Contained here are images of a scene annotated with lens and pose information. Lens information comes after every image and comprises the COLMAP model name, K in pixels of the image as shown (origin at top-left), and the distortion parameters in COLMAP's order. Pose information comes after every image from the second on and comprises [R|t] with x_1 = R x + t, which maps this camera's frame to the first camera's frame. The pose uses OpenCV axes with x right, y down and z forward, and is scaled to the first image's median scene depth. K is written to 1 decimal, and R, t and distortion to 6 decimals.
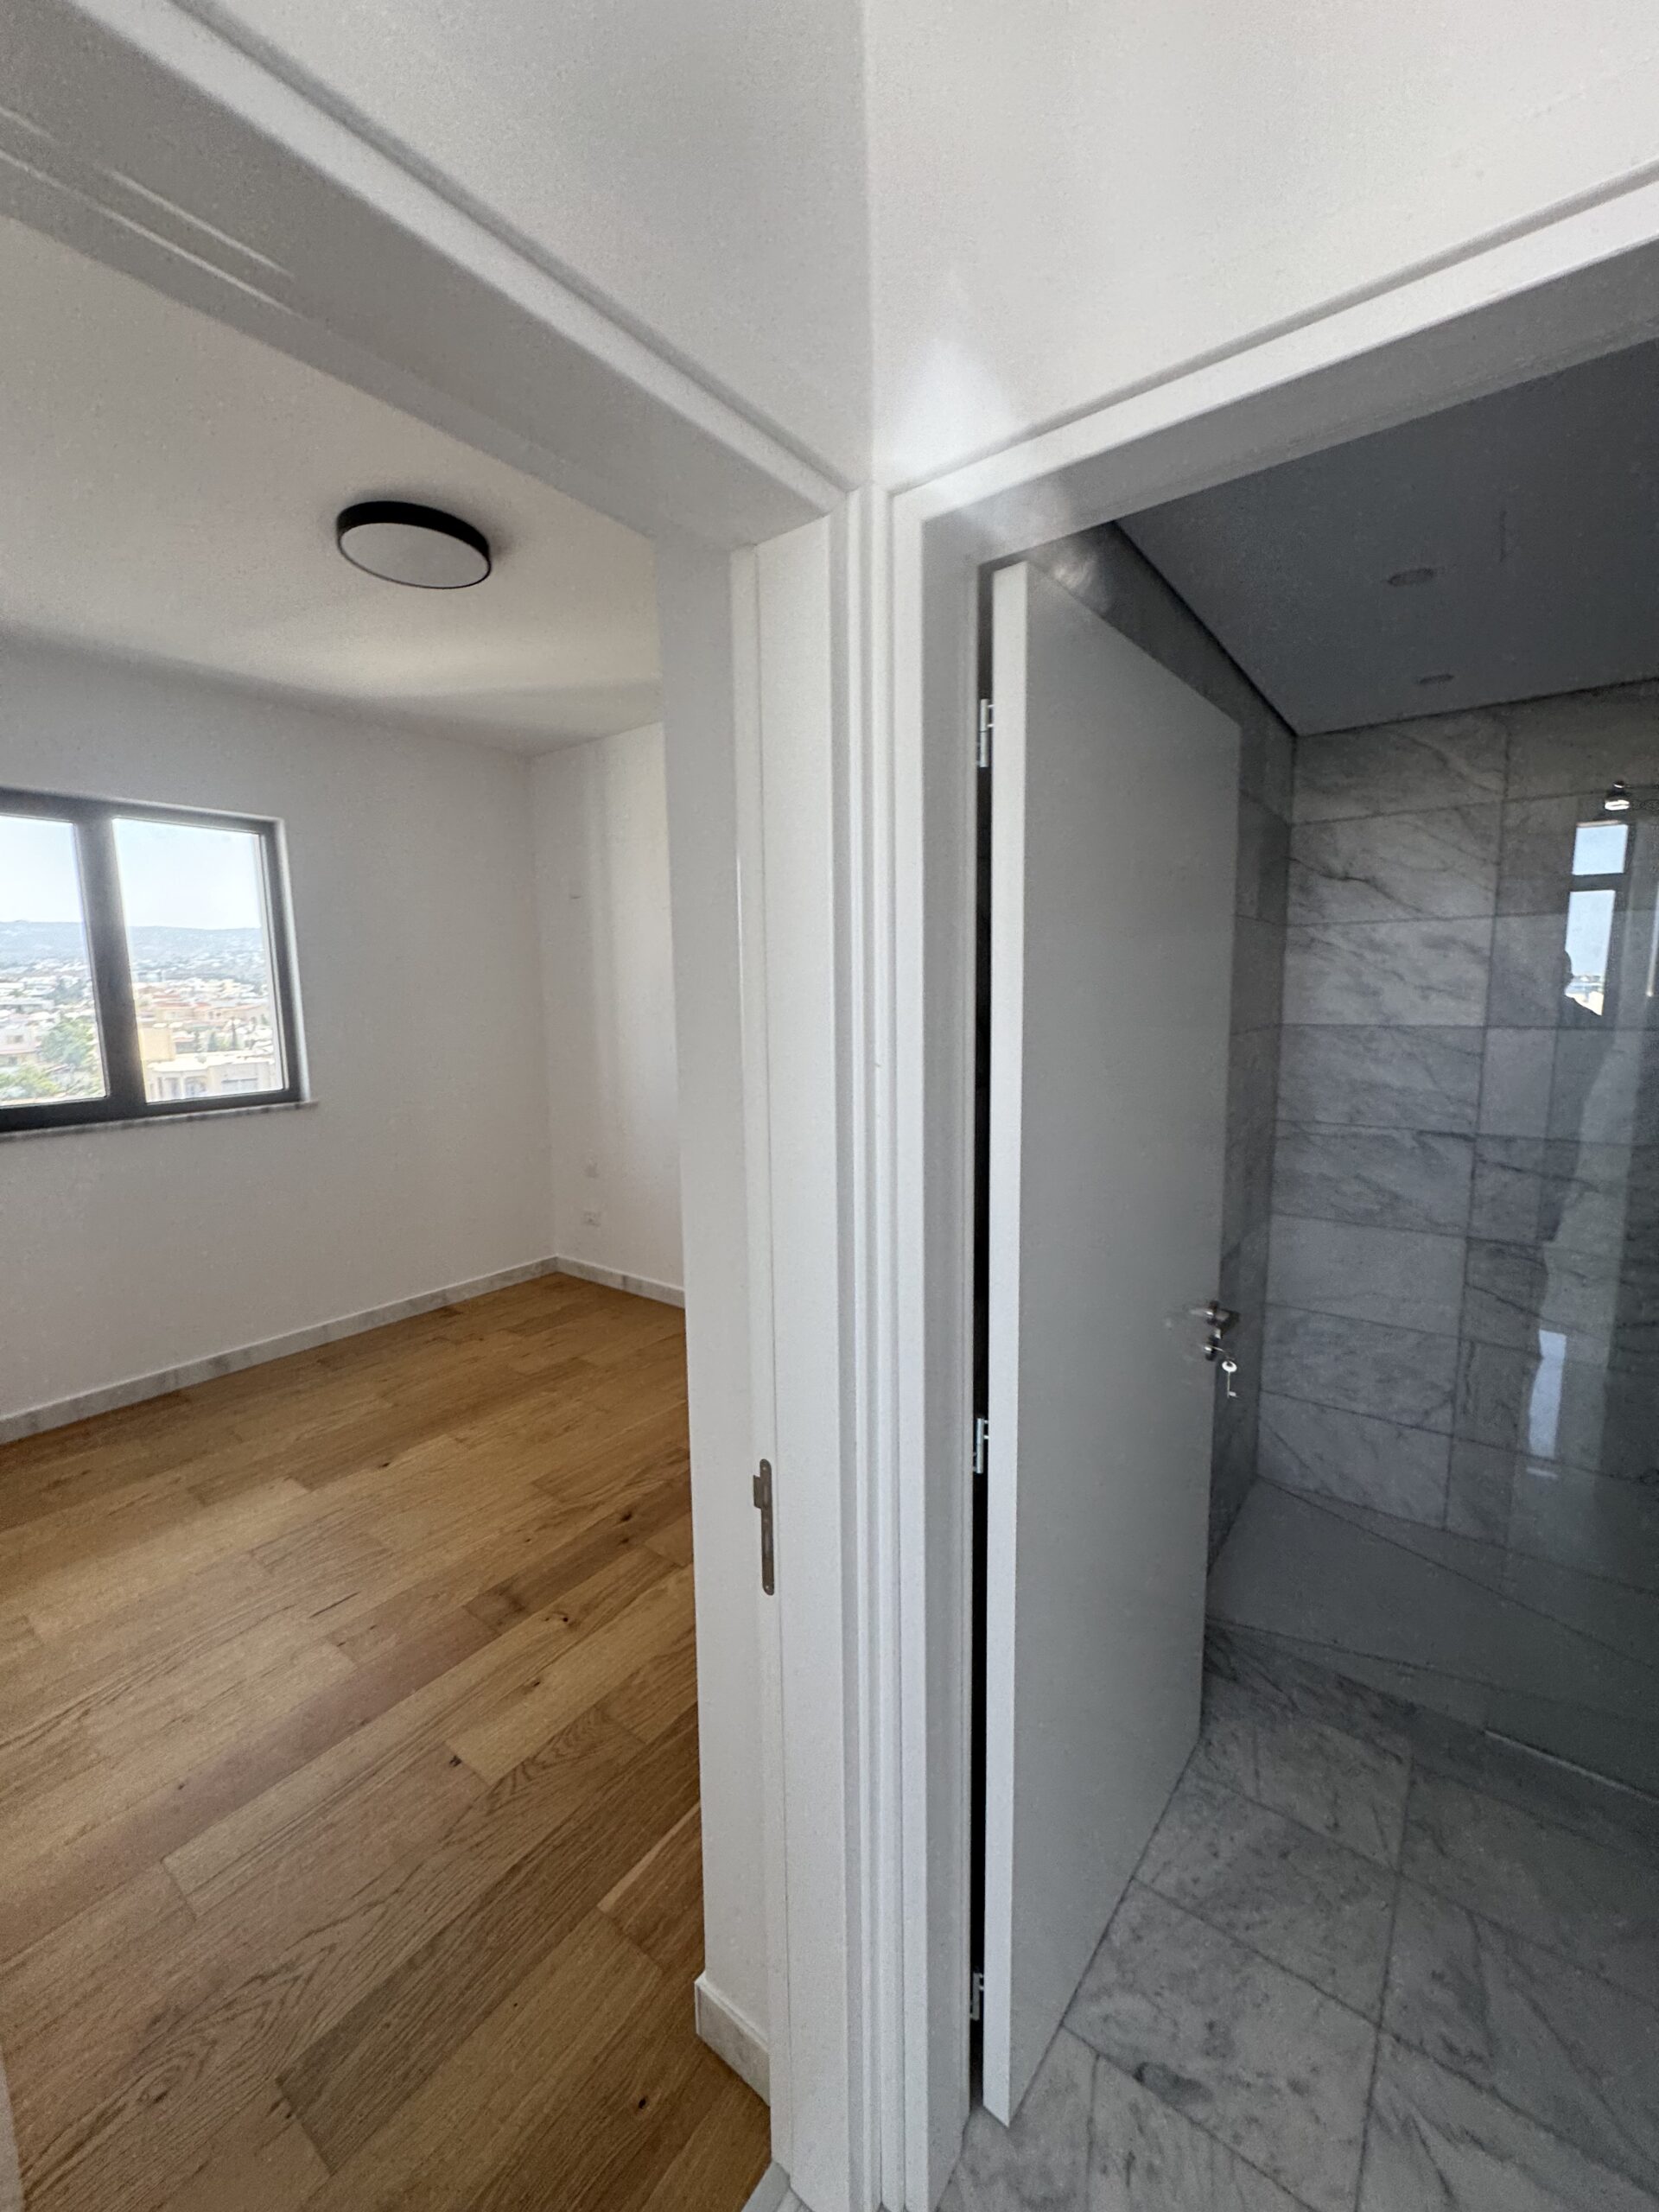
lens RADIAL K [[880.5, 0, 822.3], [0, 880.5, 1115.2], [0, 0, 1]] dist [-0.054596, -0.000825]
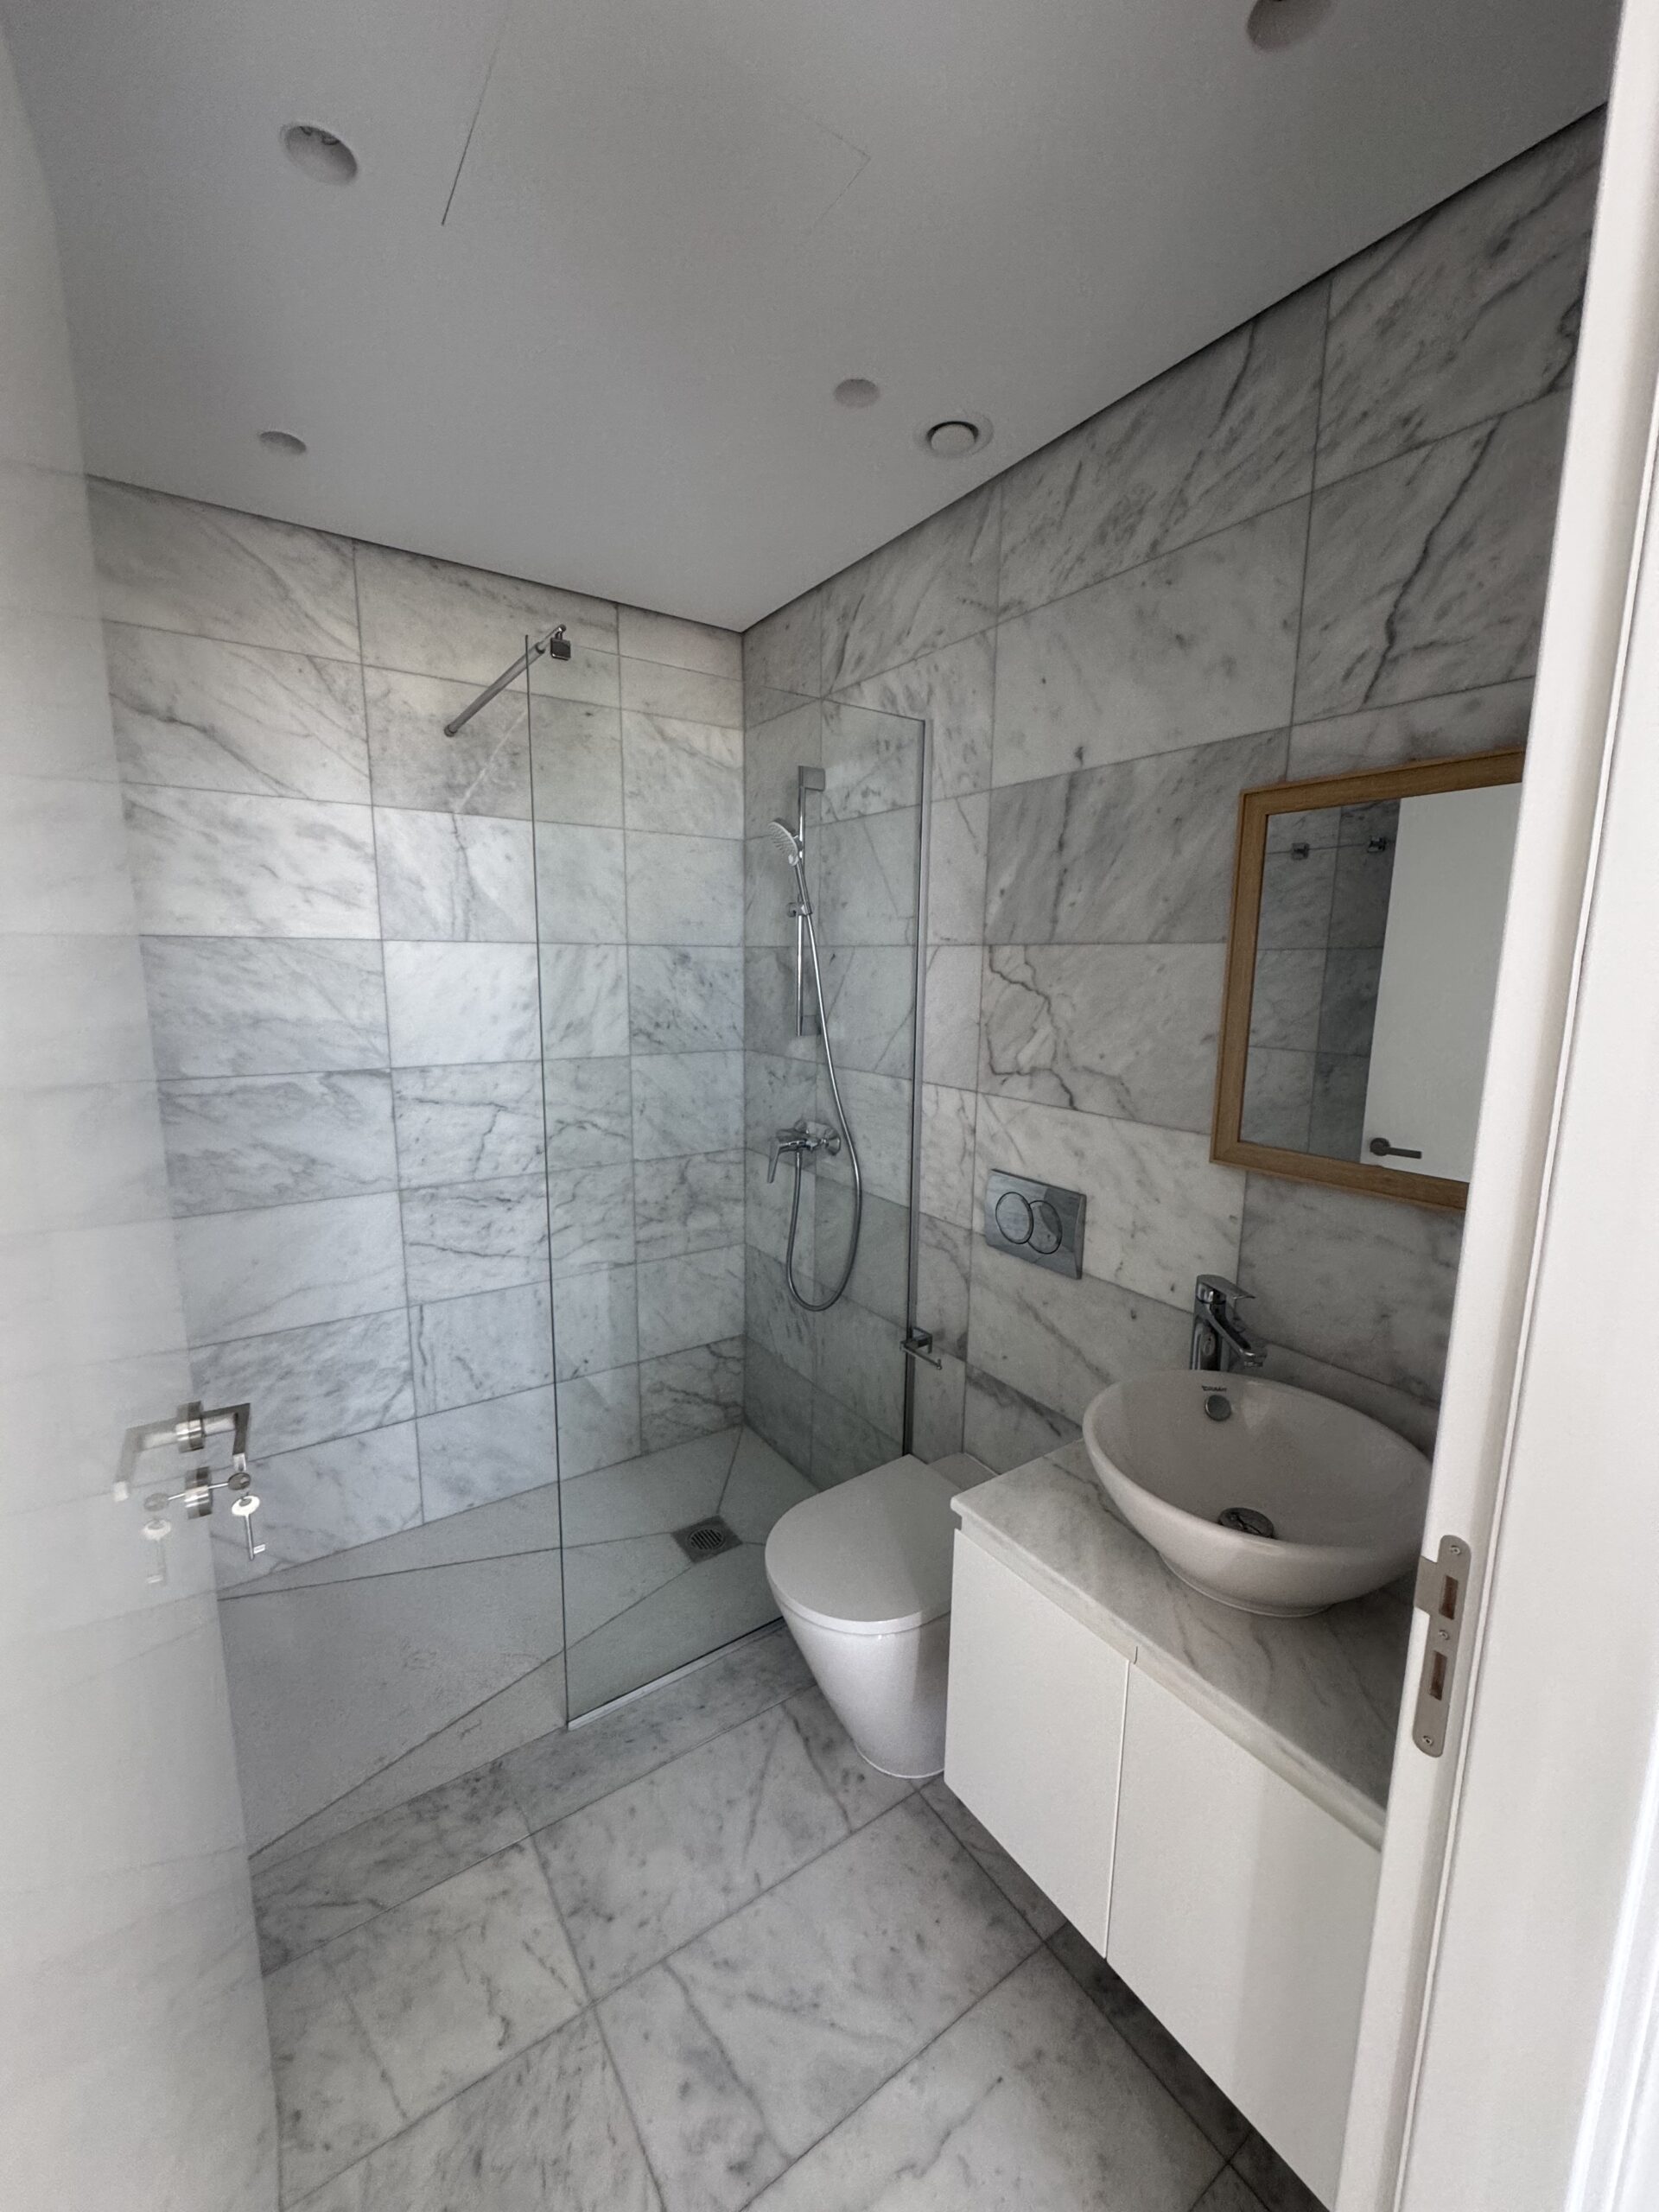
lens RADIAL K [[889.8, 0, 778.9], [0, 889.8, 1106.4], [0, 0, 1]] dist [0.012797, 0.000113]
pose [[0.334714, -0.137413, 0.932247, 0.081985], [0.121685, 0.987330, 0.101842, 0.021791], [-0.934430, 0.079353, 0.347194, 0.432686]]
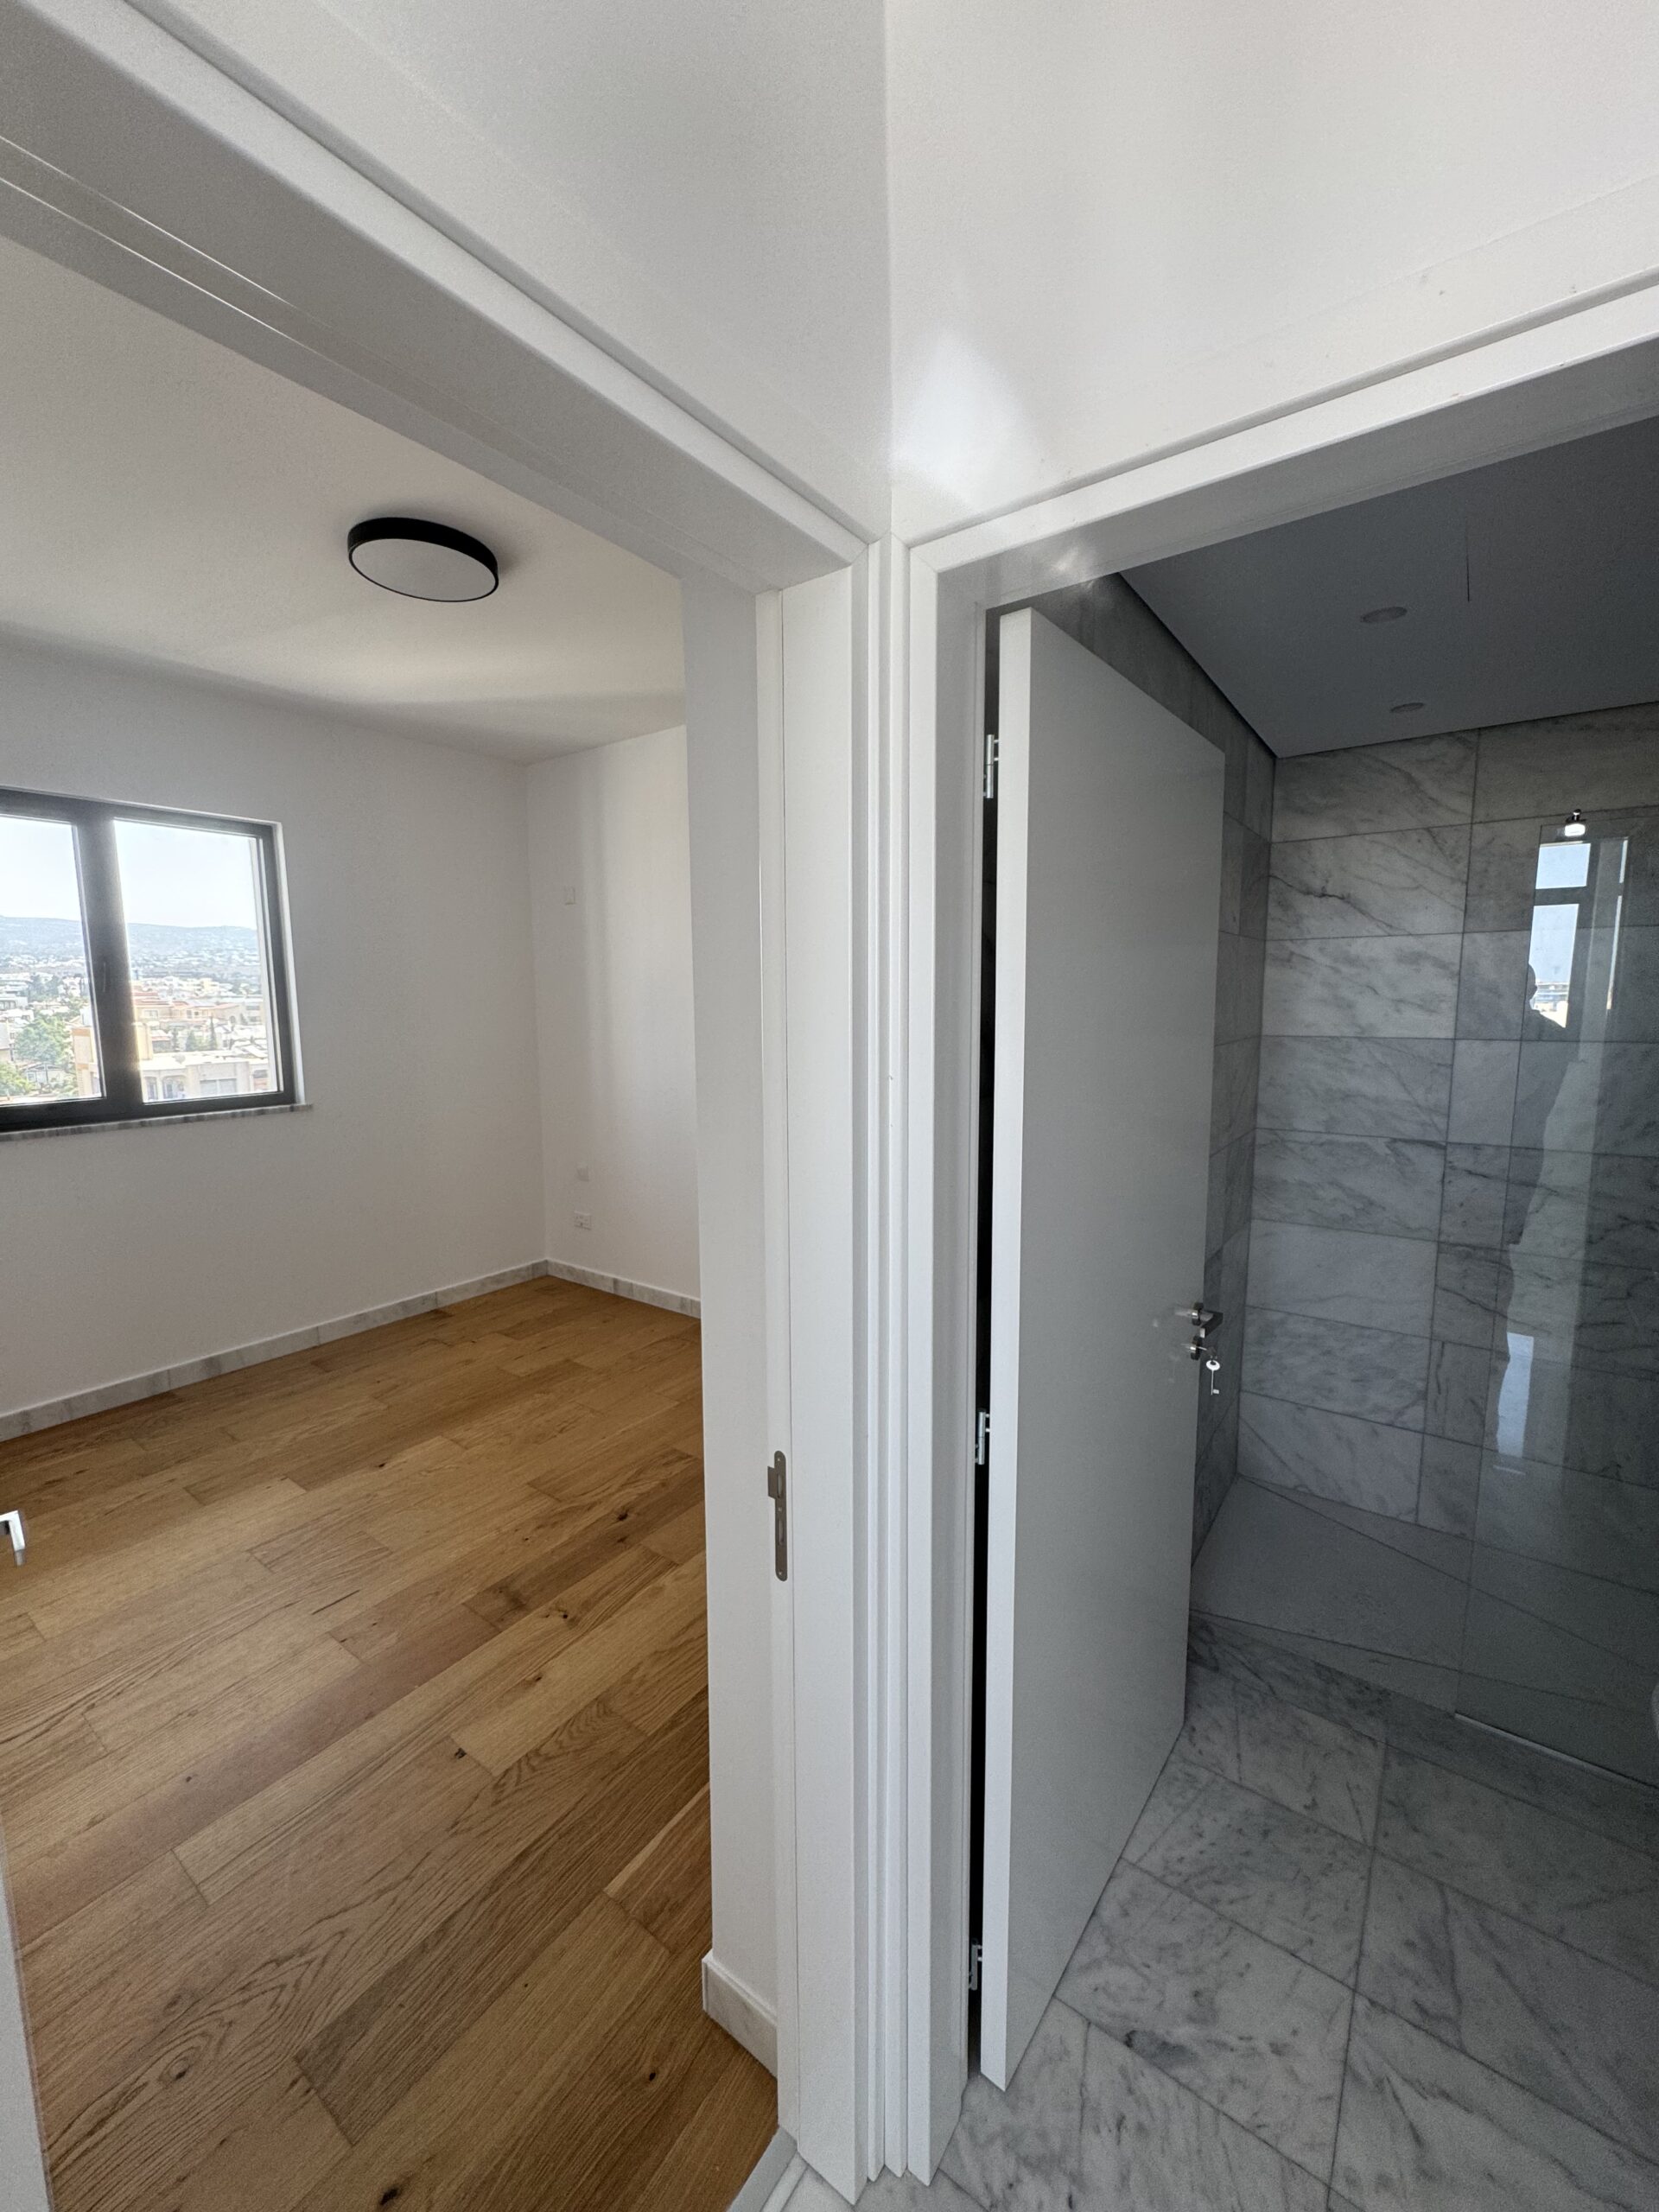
lens RADIAL K [[881.1, 0, 829.5], [0, 881.1, 1106.0], [0, 0, 1]] dist [-0.064551, 0.000766]
pose [[0.999637, 0.006161, 0.026228, -0.017383], [-0.005762, 0.999867, -0.015255, -0.001874], [-0.026319, 0.015098, 0.999540, -0.026801]]
